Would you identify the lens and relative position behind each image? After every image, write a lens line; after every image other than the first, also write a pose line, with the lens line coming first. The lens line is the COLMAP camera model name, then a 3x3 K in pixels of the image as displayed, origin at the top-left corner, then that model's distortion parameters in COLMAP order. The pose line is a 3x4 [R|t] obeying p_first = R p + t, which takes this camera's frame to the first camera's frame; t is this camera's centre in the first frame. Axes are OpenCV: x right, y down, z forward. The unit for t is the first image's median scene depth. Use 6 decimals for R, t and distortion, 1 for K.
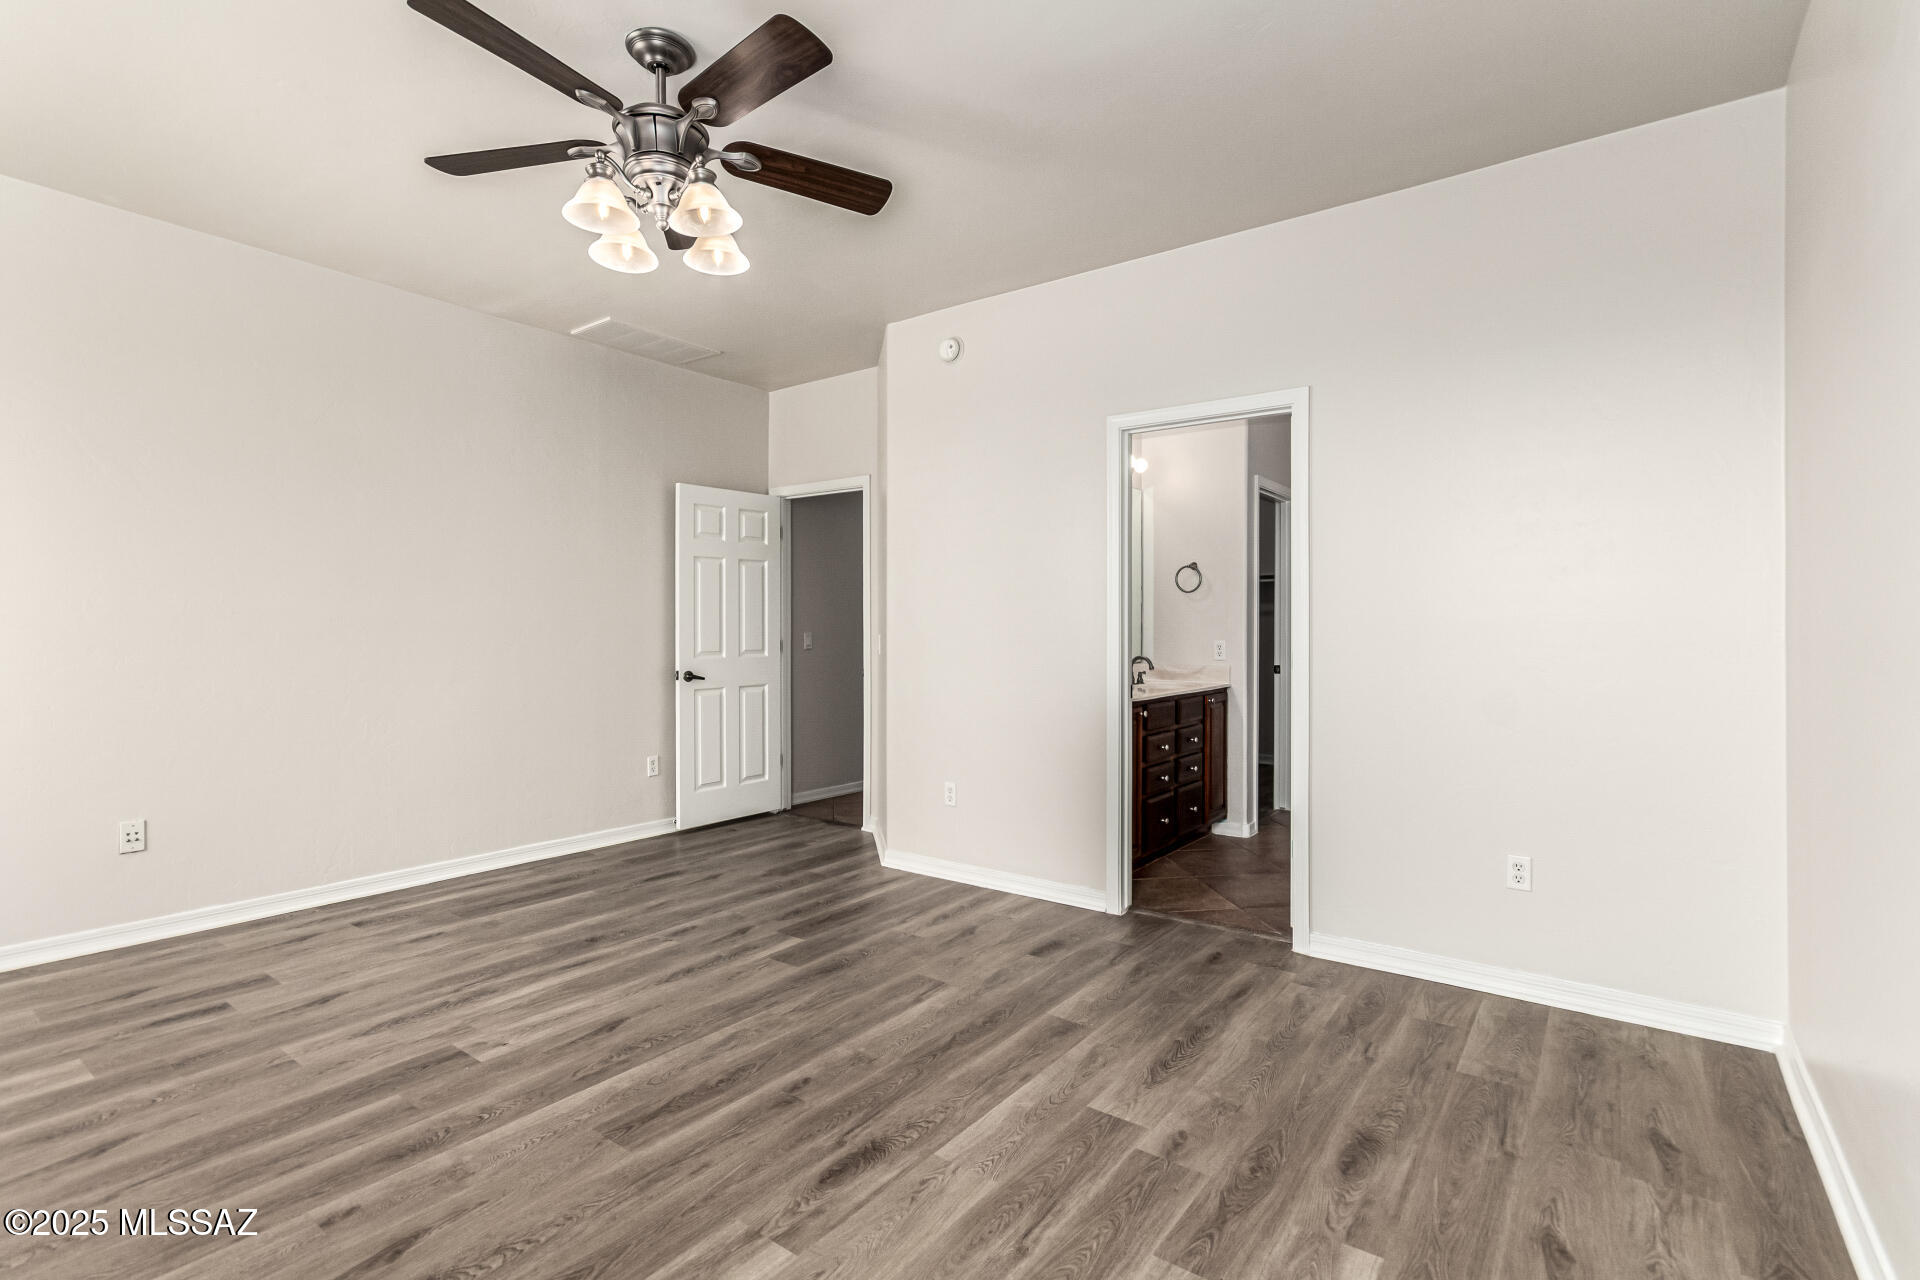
lens RADIAL K [[888.5, 0, 959.7], [0, 888.5, 630.1], [0, 0, 1]] dist [0.013079, -0.002954]
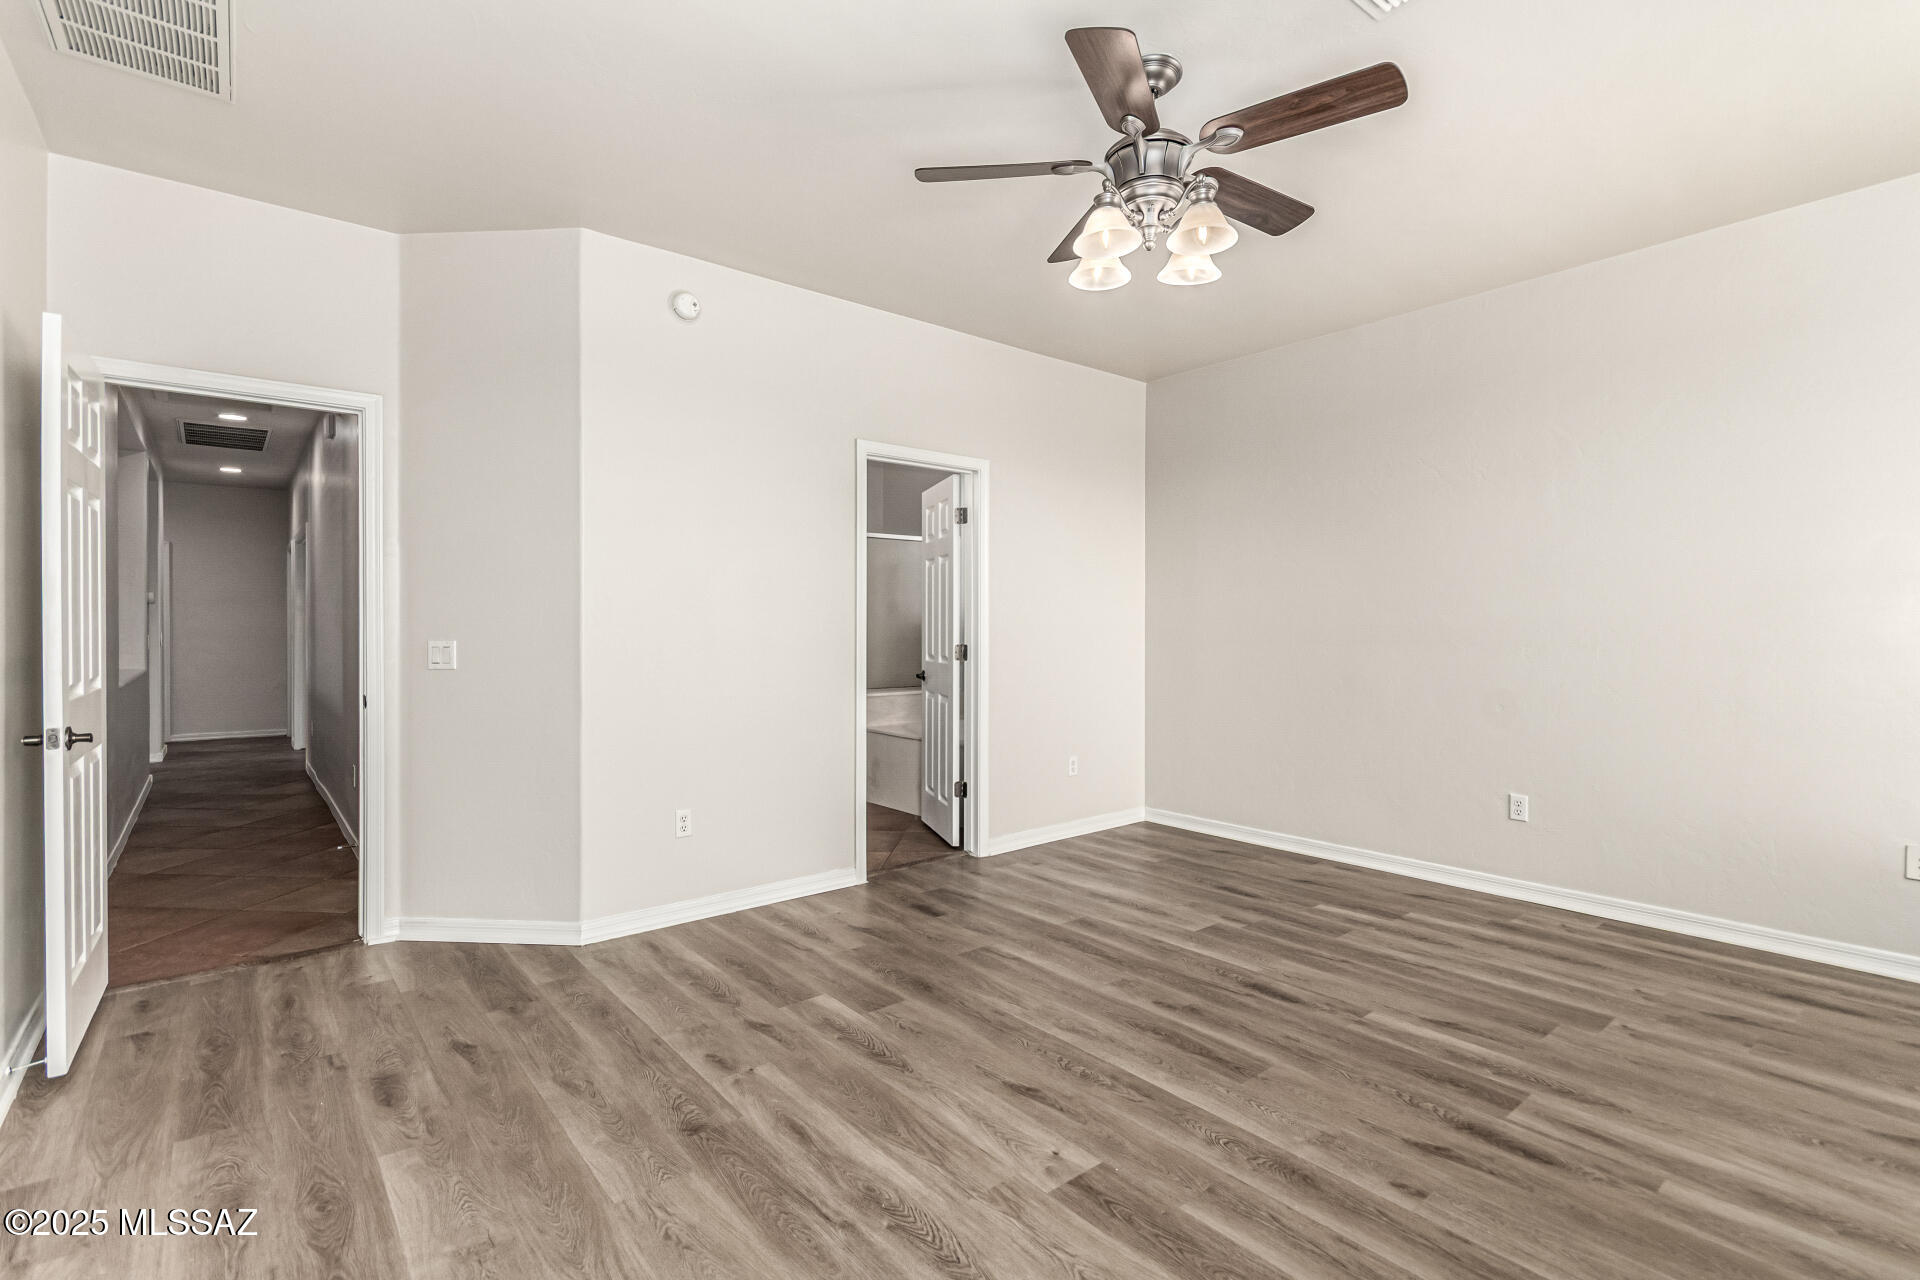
lens RADIAL K [[888.5, 0, 950.5], [0, 888.5, 631.1], [0, 0, 1]] dist [0.013079, -0.002954]
pose [[0.246211, -0.005590, 0.969200, -1.076729], [0.000986, 0.999984, 0.005518, -0.010007], [-0.969216, -0.000403, 0.246213, 0.735131]]
